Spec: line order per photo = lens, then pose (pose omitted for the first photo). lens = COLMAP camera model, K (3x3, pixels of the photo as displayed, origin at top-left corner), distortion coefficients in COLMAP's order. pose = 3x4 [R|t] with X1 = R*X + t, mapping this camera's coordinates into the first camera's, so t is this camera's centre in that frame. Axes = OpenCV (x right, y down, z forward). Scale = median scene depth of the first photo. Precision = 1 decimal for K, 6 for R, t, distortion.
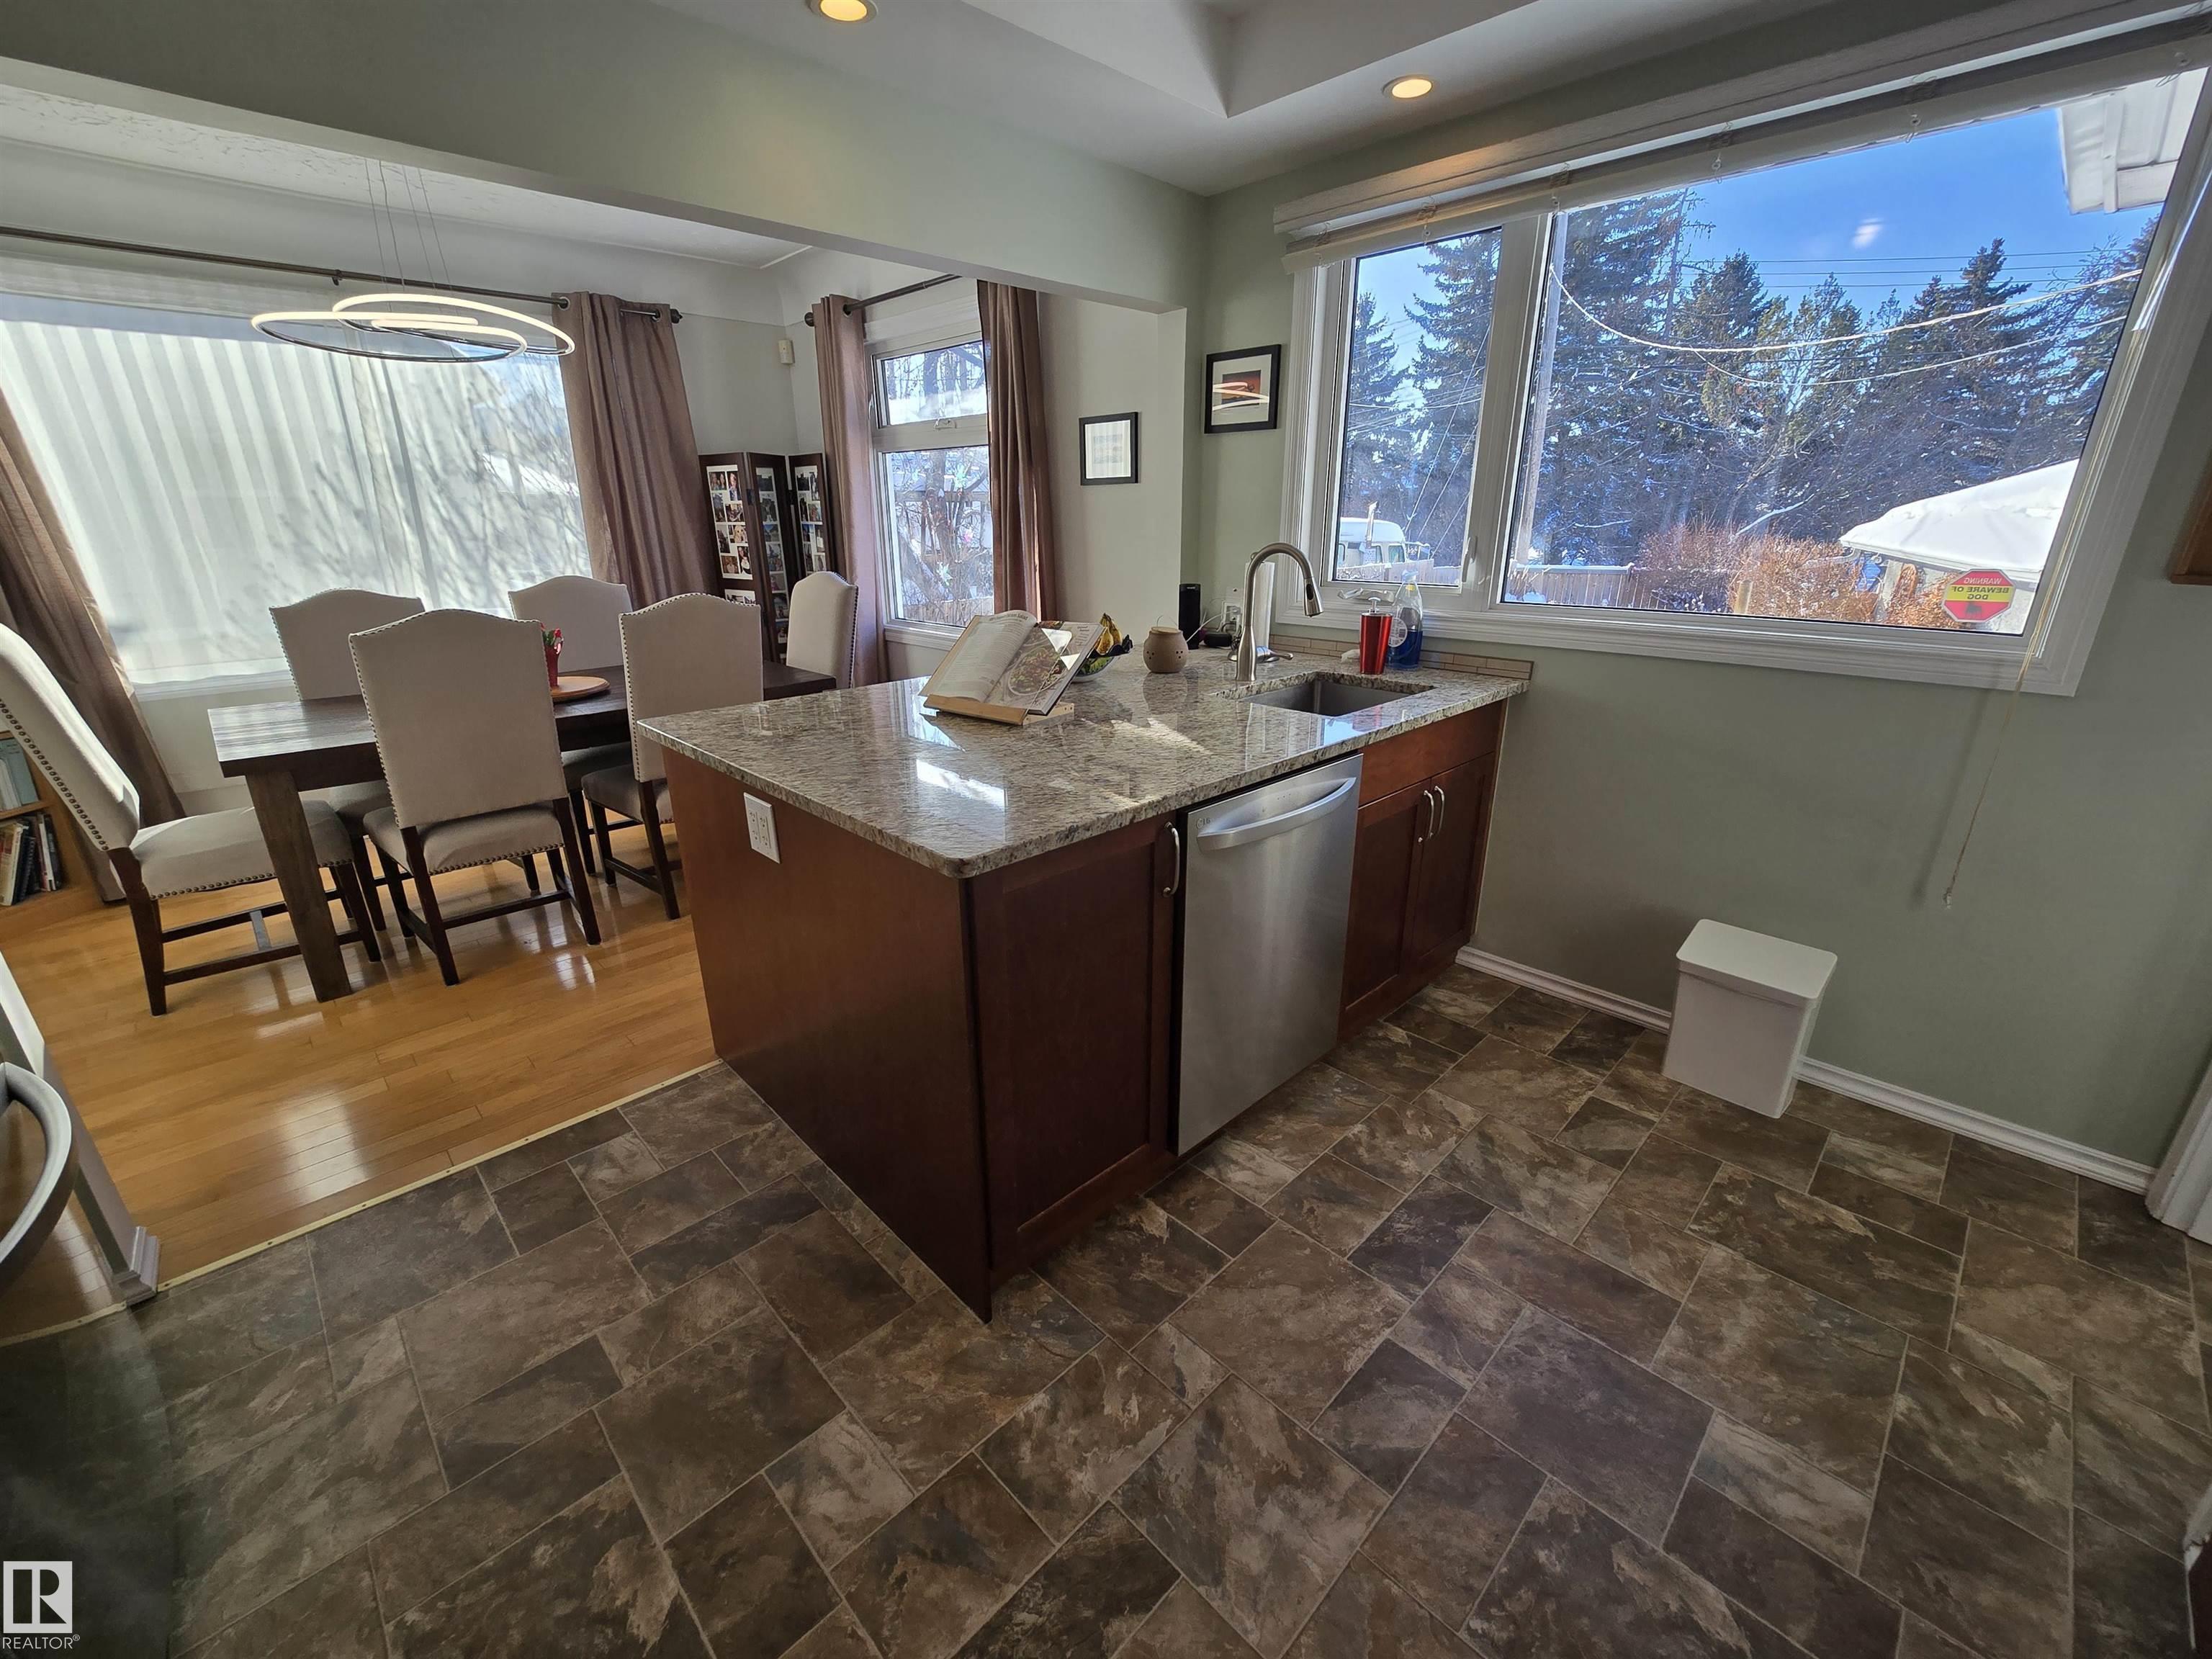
lens RADIAL K [[902.6, 0, 1099.6], [0, 902.6, 835.1], [0, 0, 1]] dist [-0.006051, 0.001058]
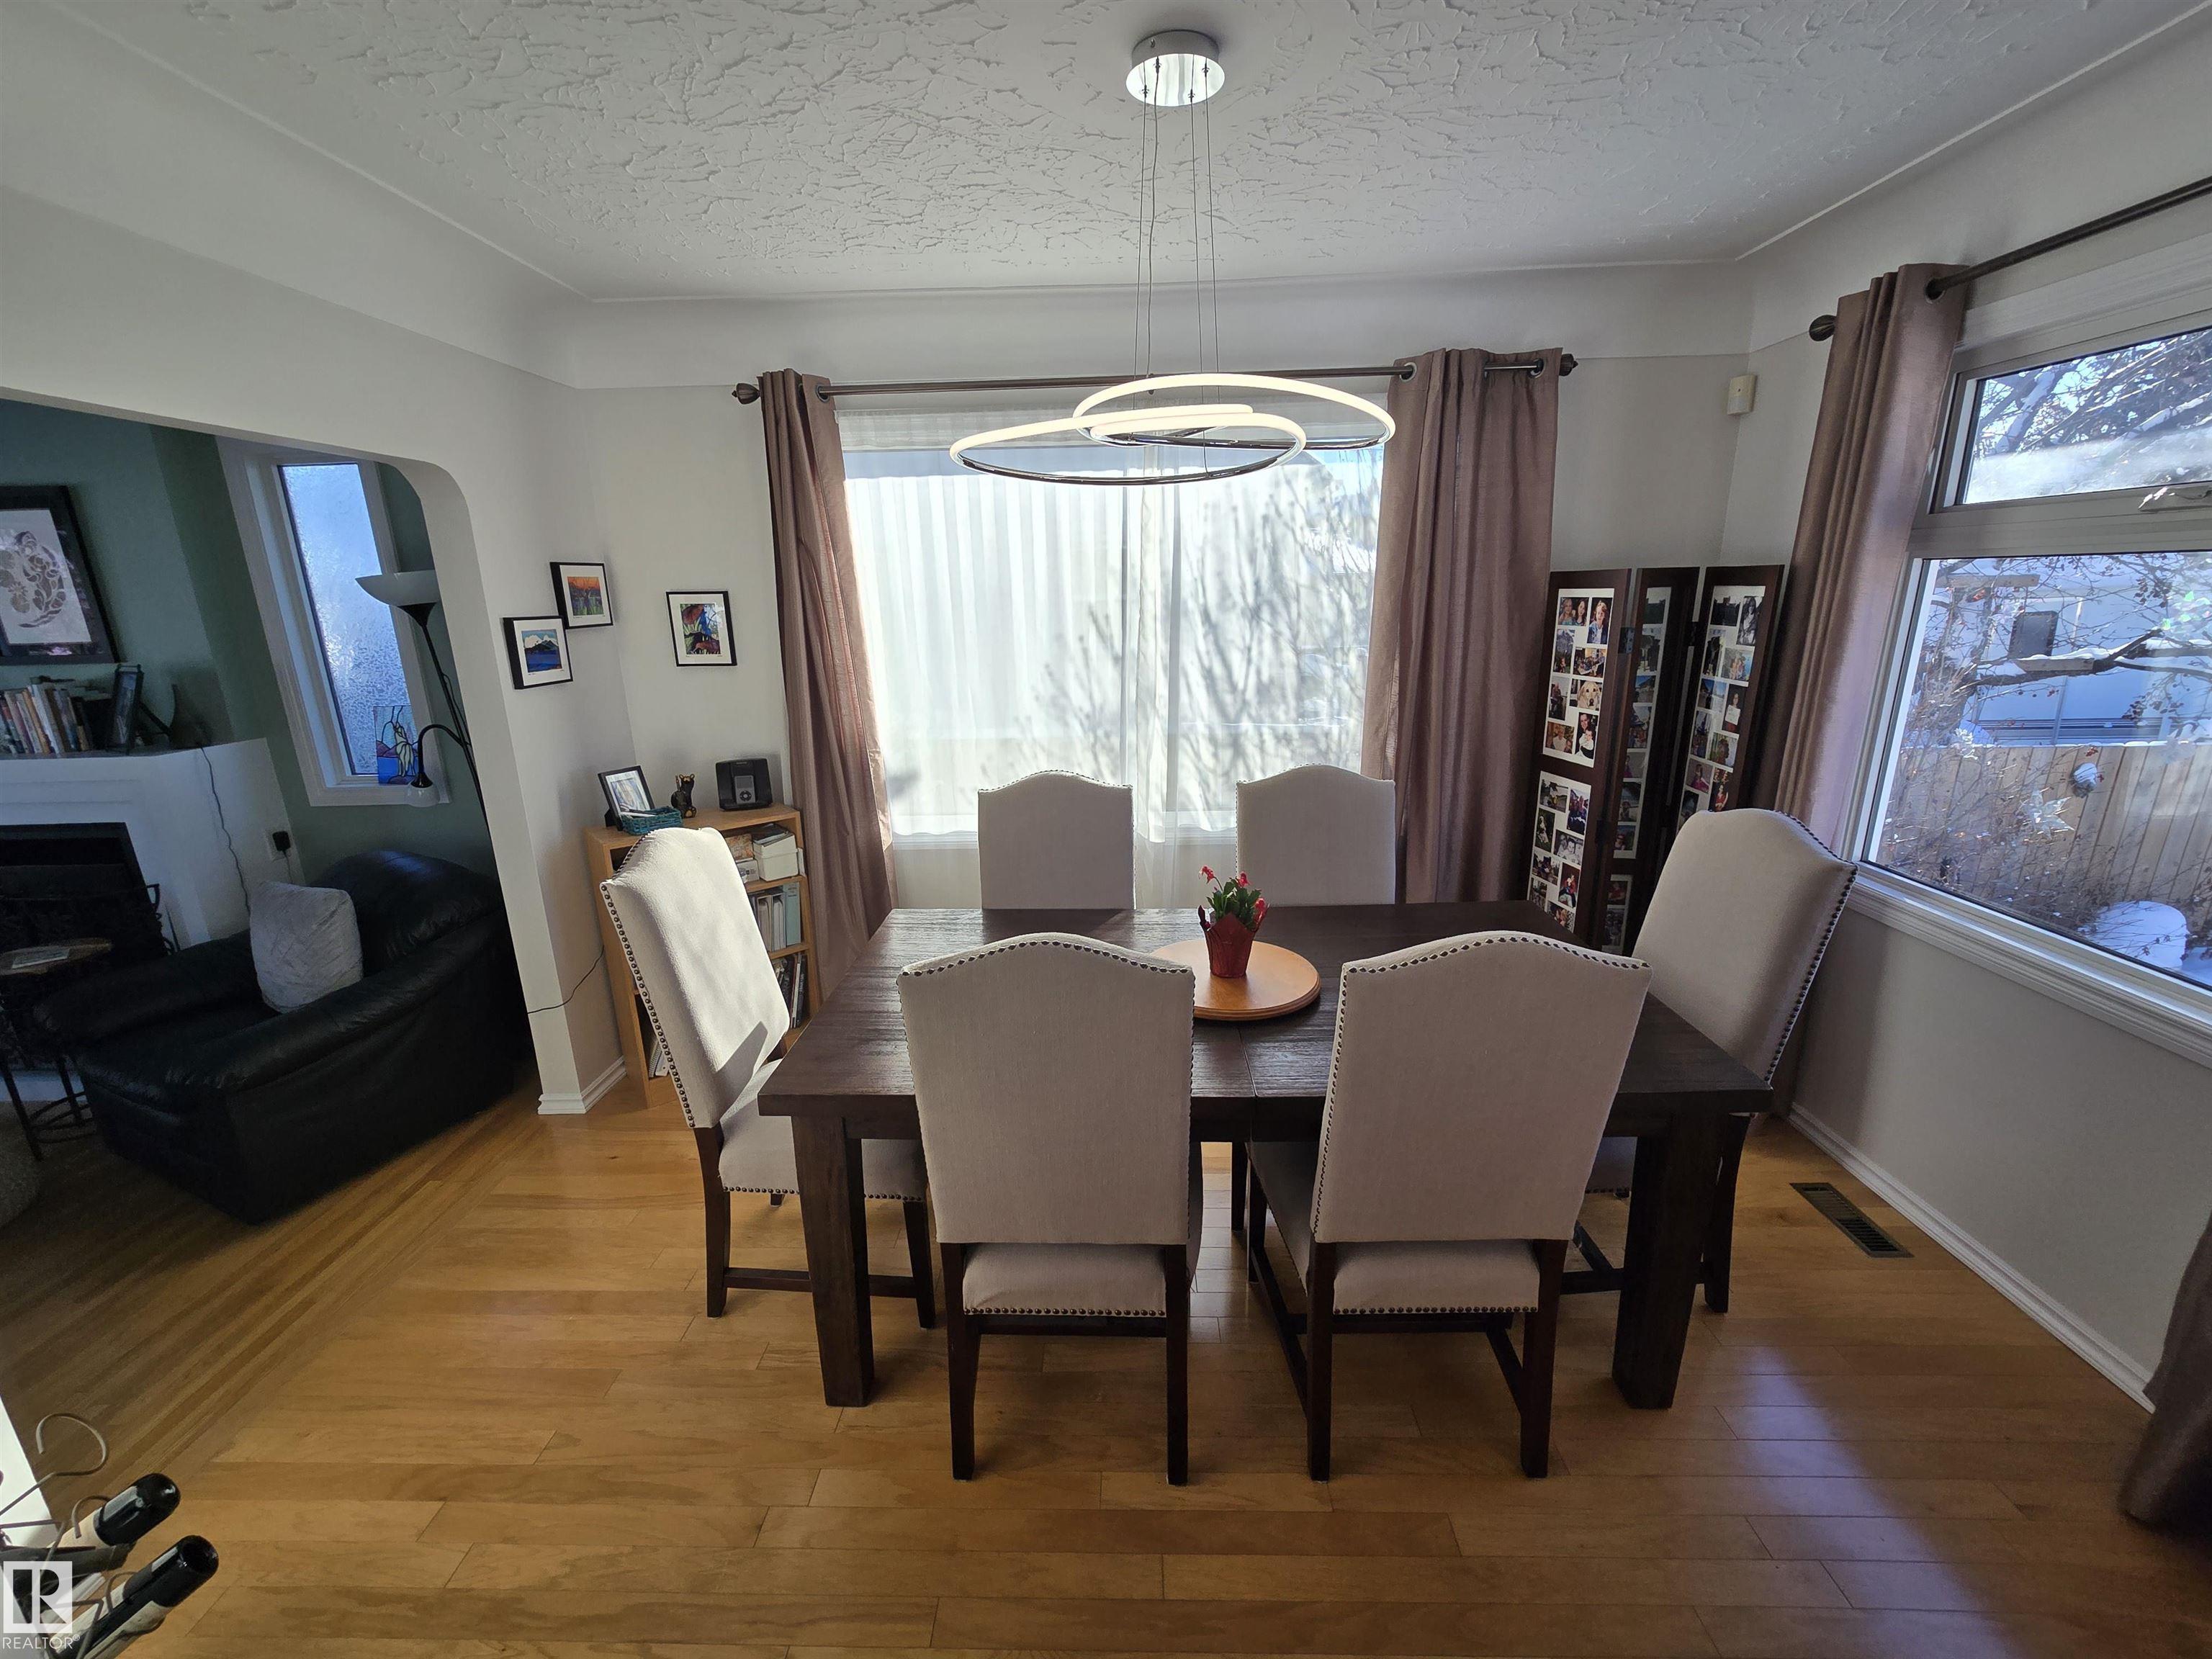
lens RADIAL K [[902.6, 0, 1108.4], [0, 902.6, 841.6], [0, 0, 1]] dist [-0.006051, 0.001058]
pose [[0.697326, 0.184518, -0.692596, -0.244066], [-0.225653, 0.973675, 0.032207, -0.243160], [0.680307, 0.133828, 0.720606, 0.455954]]
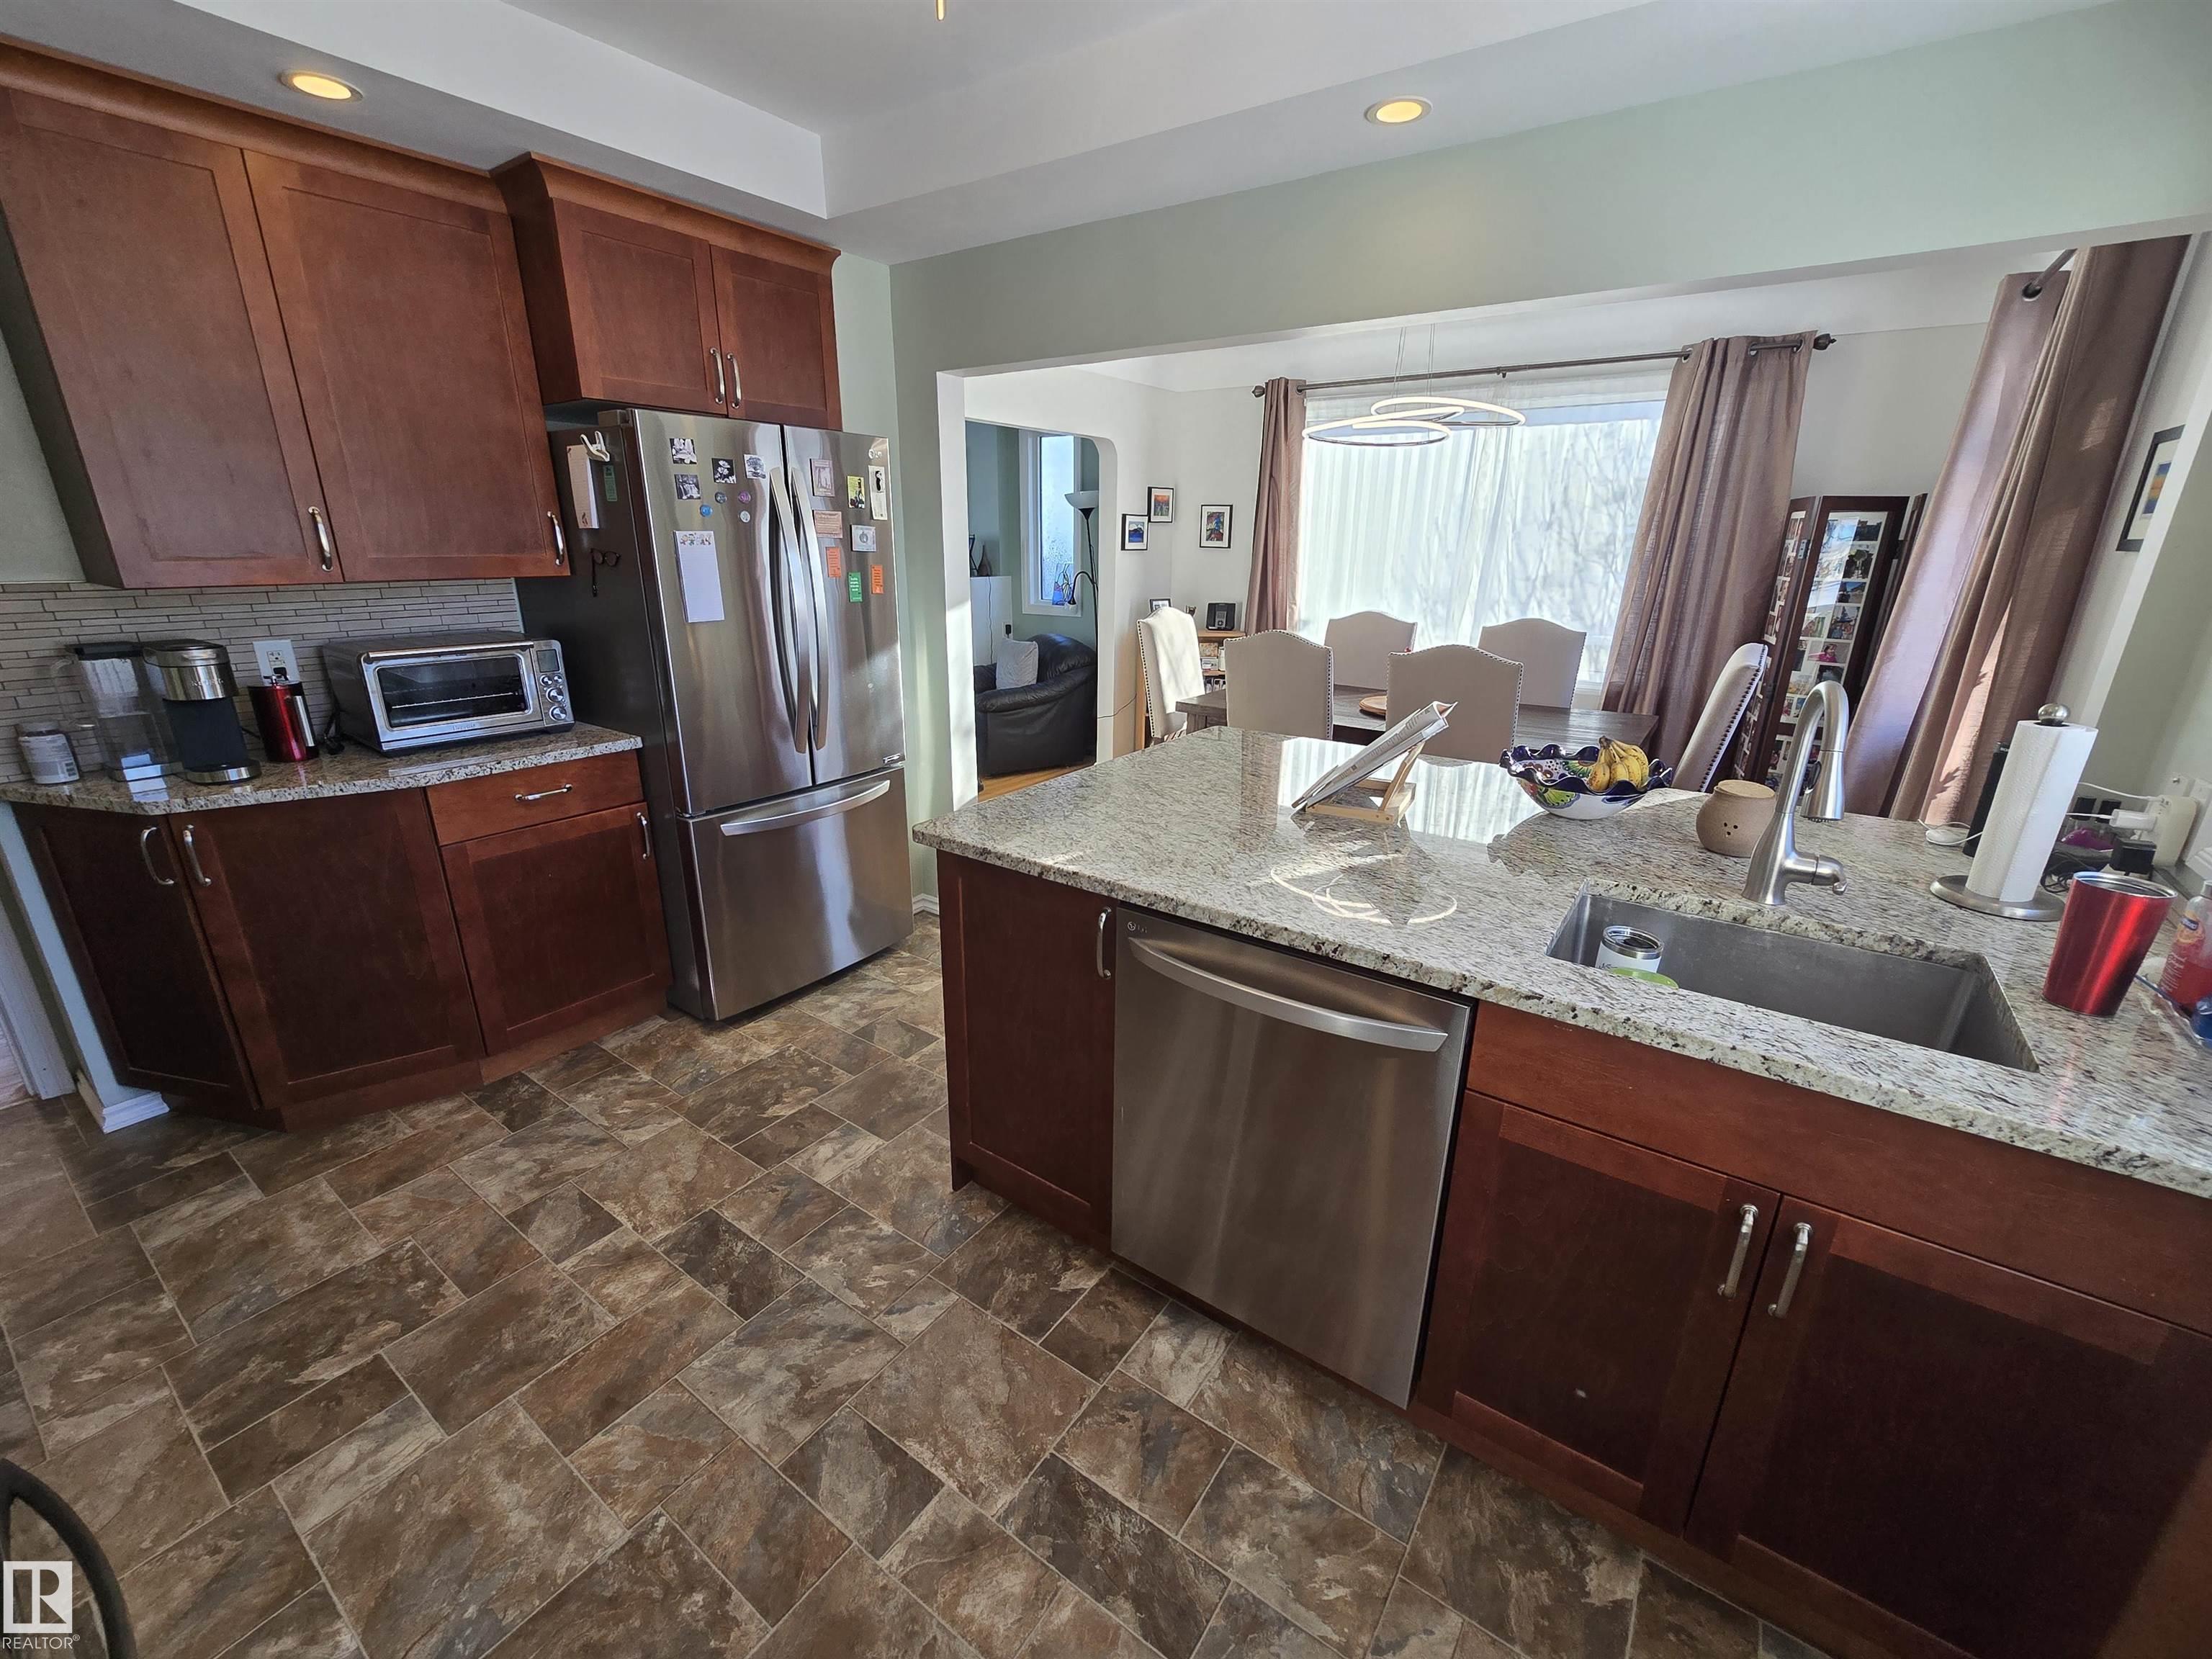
lens RADIAL K [[925.4, 0, 1119.3], [0, 925.4, 821.6], [0, 0, 1]] dist [-0.000974, -0.000329]
pose [[0.185656, 0.303064, -0.934711, 0.491324], [-0.341033, 0.911992, 0.227961, -0.164889], [0.921536, 0.276445, 0.272671, 0.337337]]
